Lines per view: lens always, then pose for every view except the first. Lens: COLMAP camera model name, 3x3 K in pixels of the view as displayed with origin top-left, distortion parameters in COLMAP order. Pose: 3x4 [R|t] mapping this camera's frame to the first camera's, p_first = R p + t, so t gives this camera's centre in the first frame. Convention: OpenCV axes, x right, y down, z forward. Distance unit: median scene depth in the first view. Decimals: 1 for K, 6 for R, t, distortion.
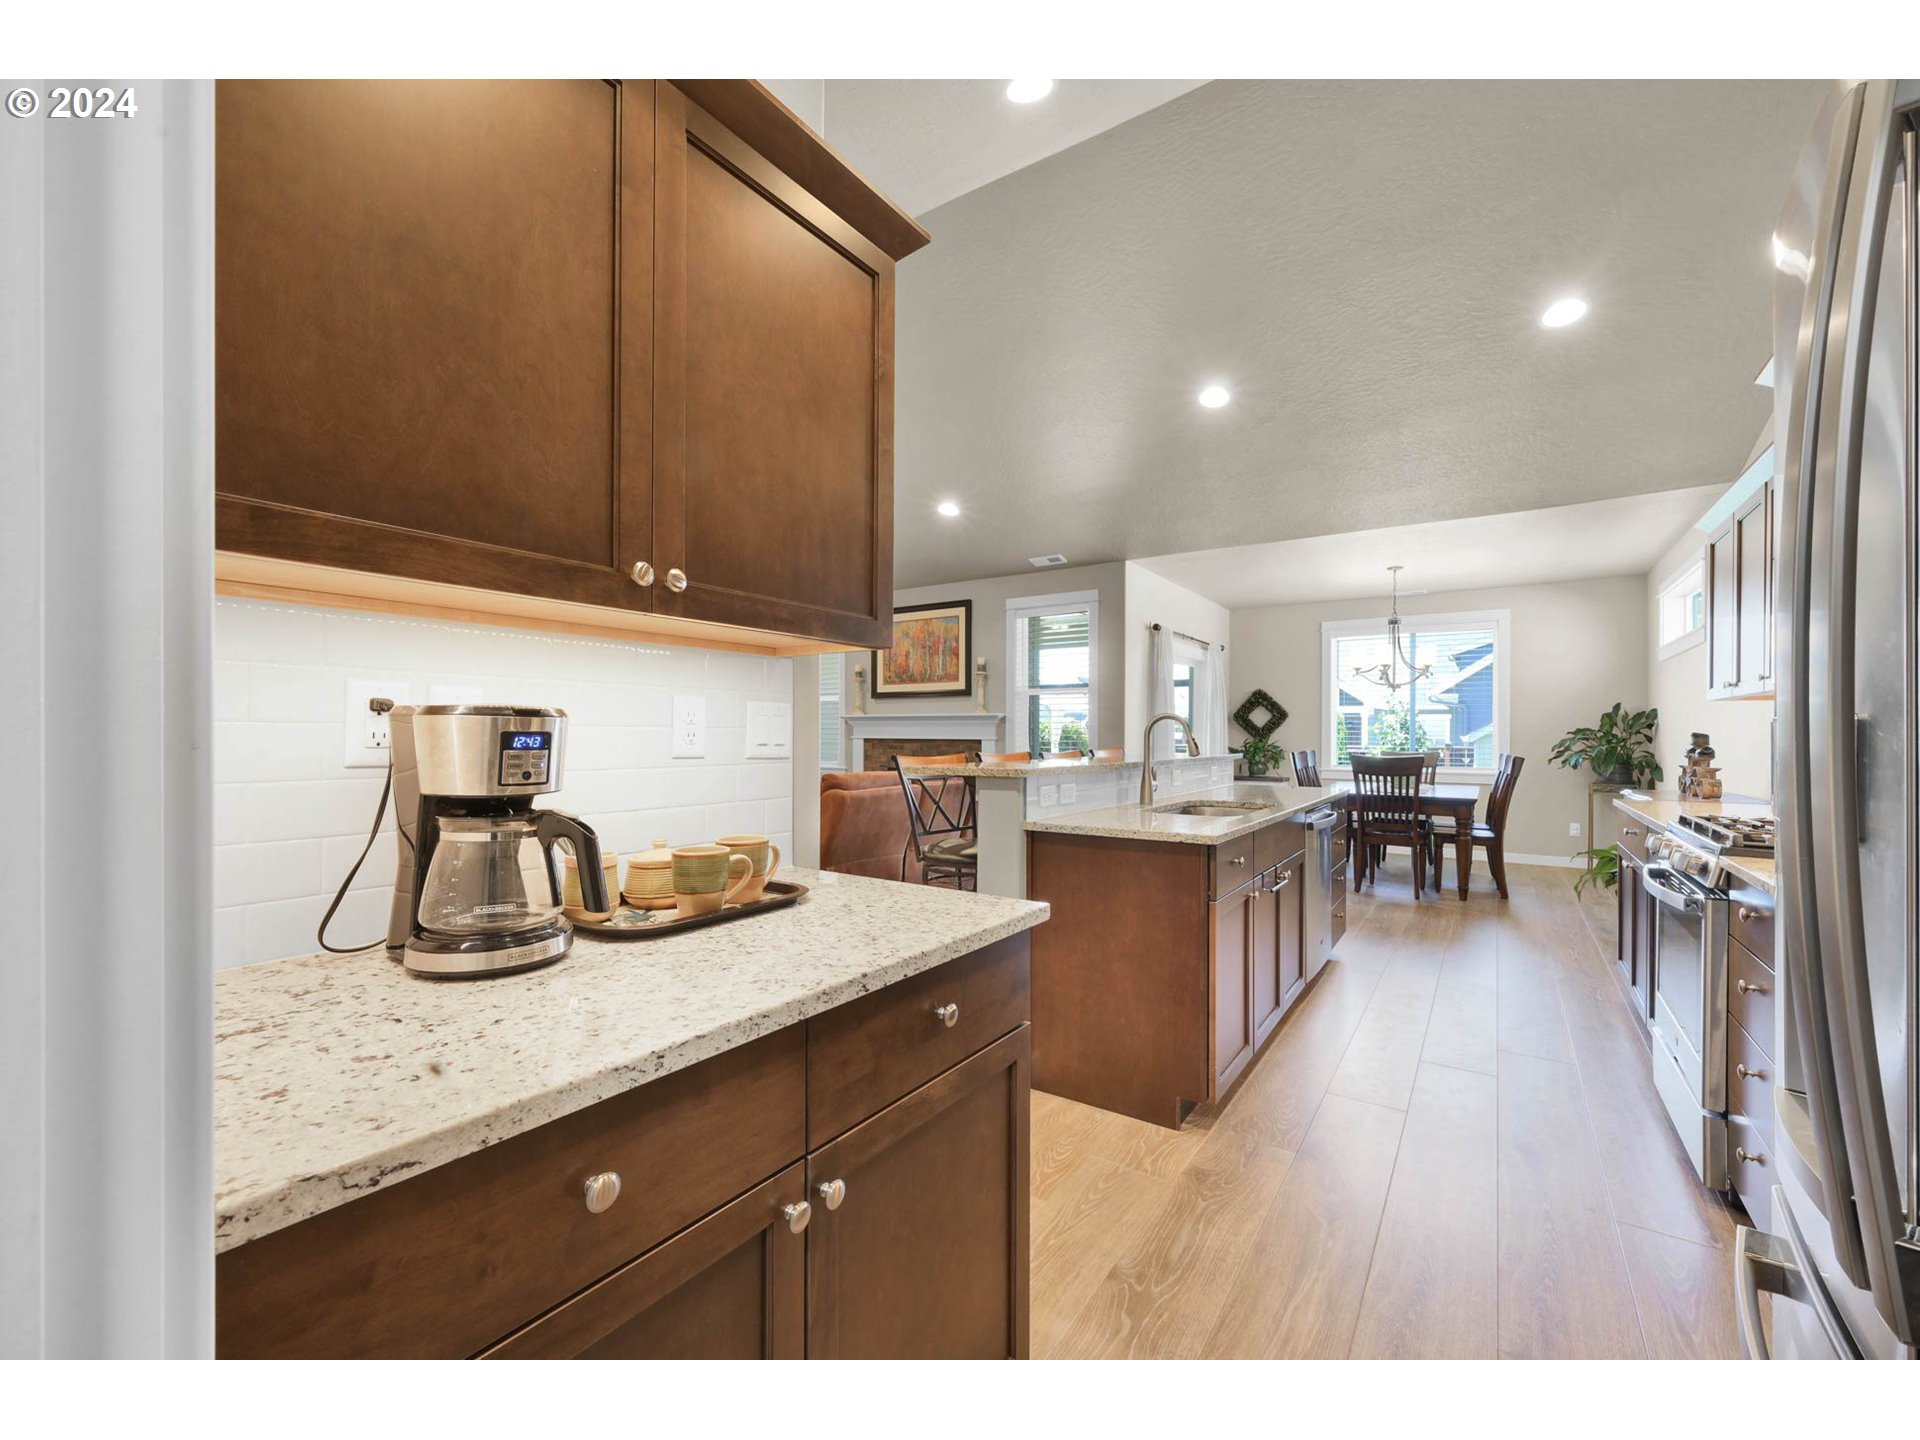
lens RADIAL K [[769.9, 0, 962.6], [0, 769.9, 721.6], [0, 0, 1]] dist [-0.001325, 0.000858]
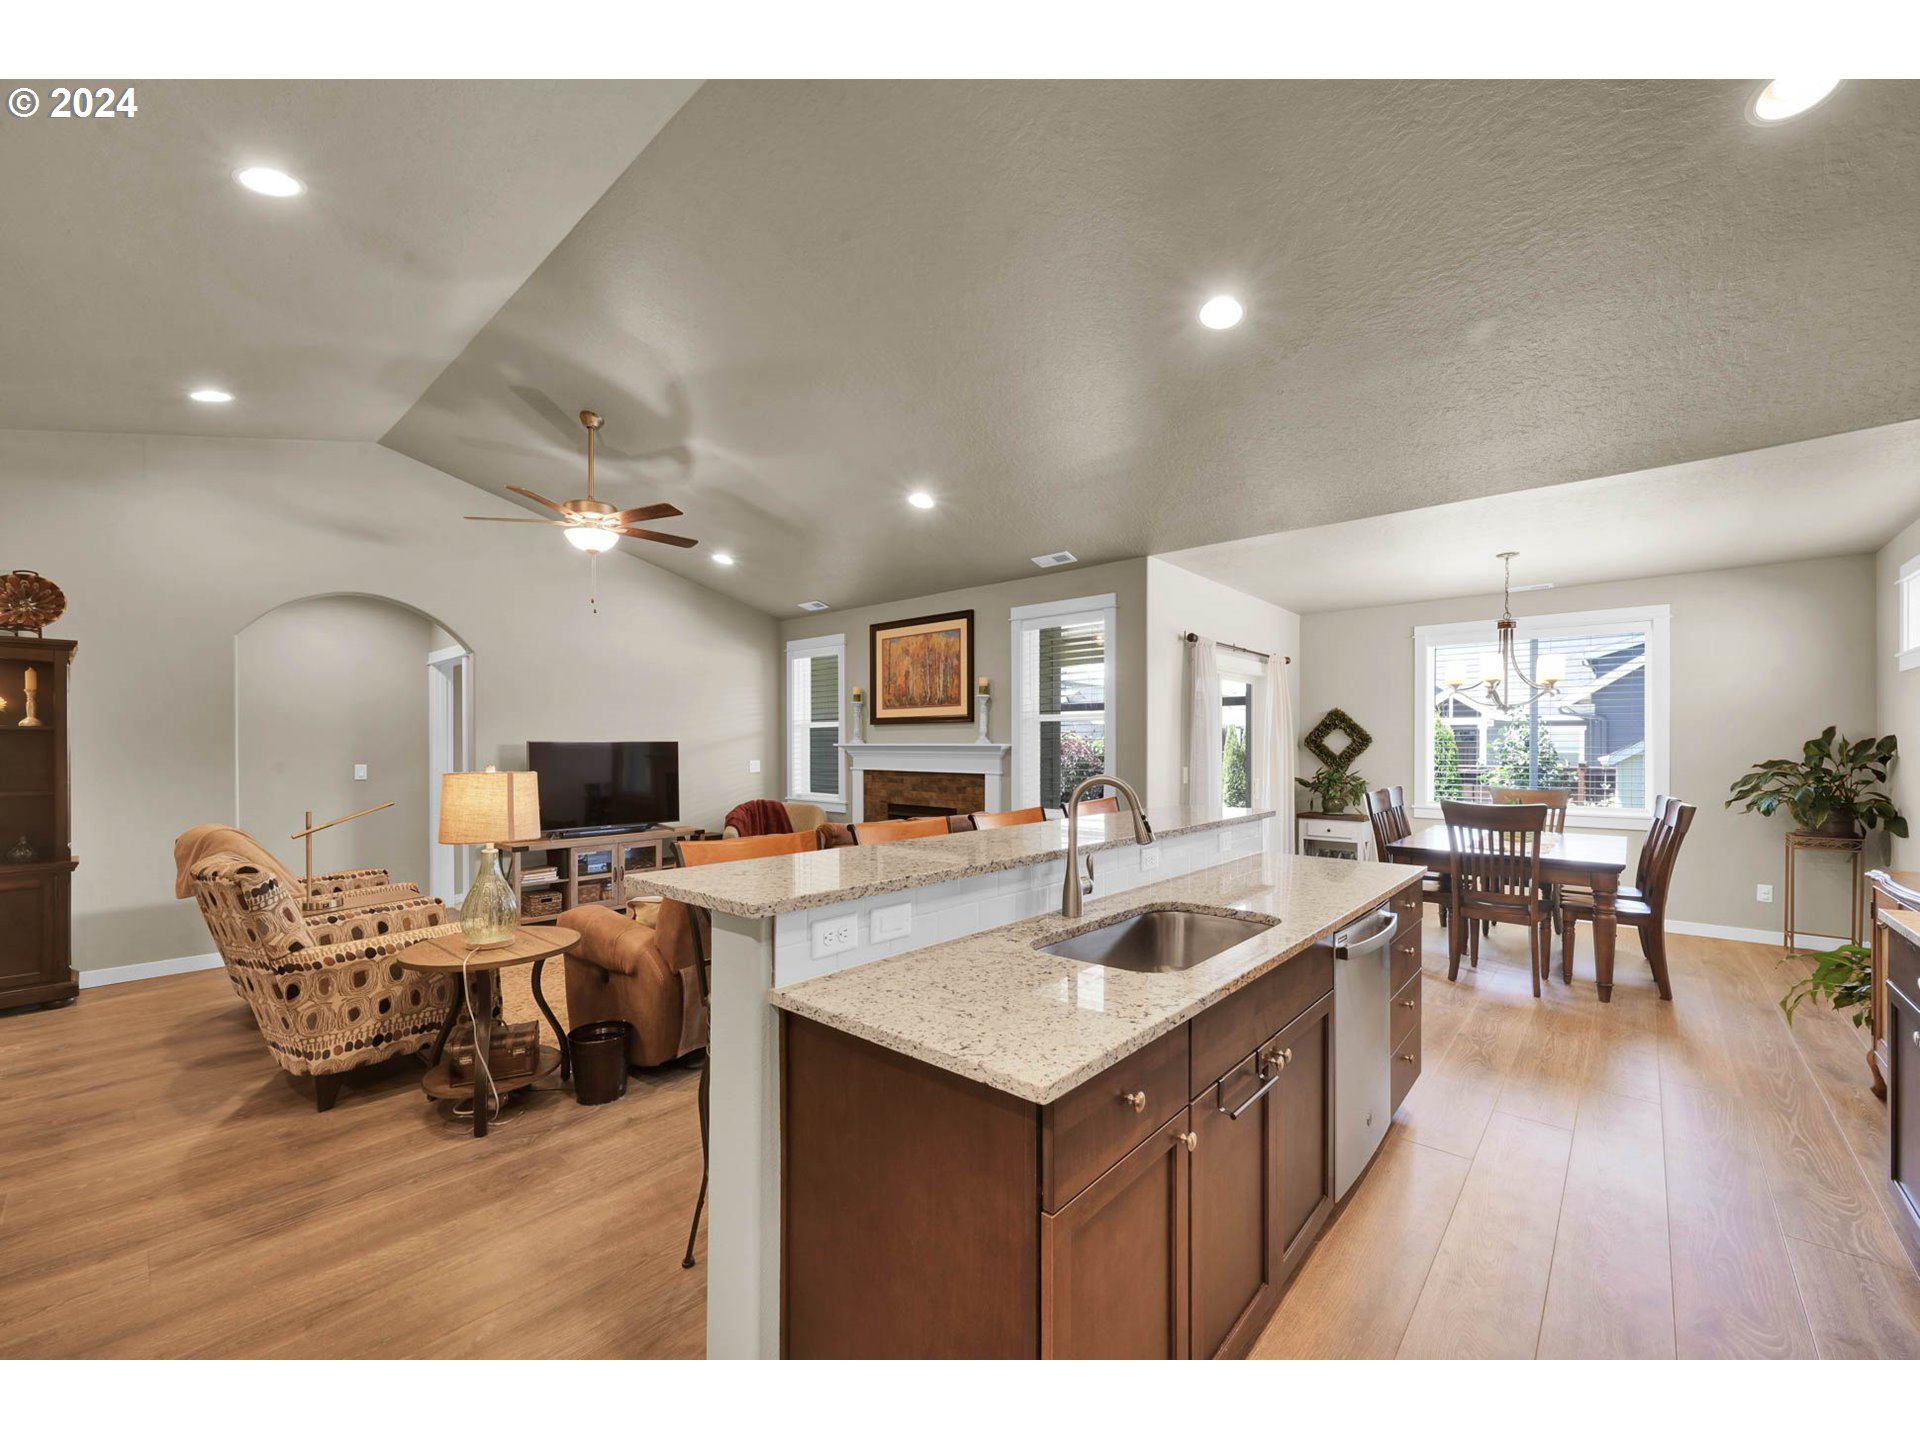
lens RADIAL K [[769.9, 0, 957.0], [0, 769.9, 740.4], [0, 0, 1]] dist [-0.001325, 0.000858]
pose [[0.992799, -0.004916, -0.119689, 0.102110], [0.005782, 0.999960, 0.006888, -0.020926], [0.119651, -0.007530, 0.992787, 0.160722]]
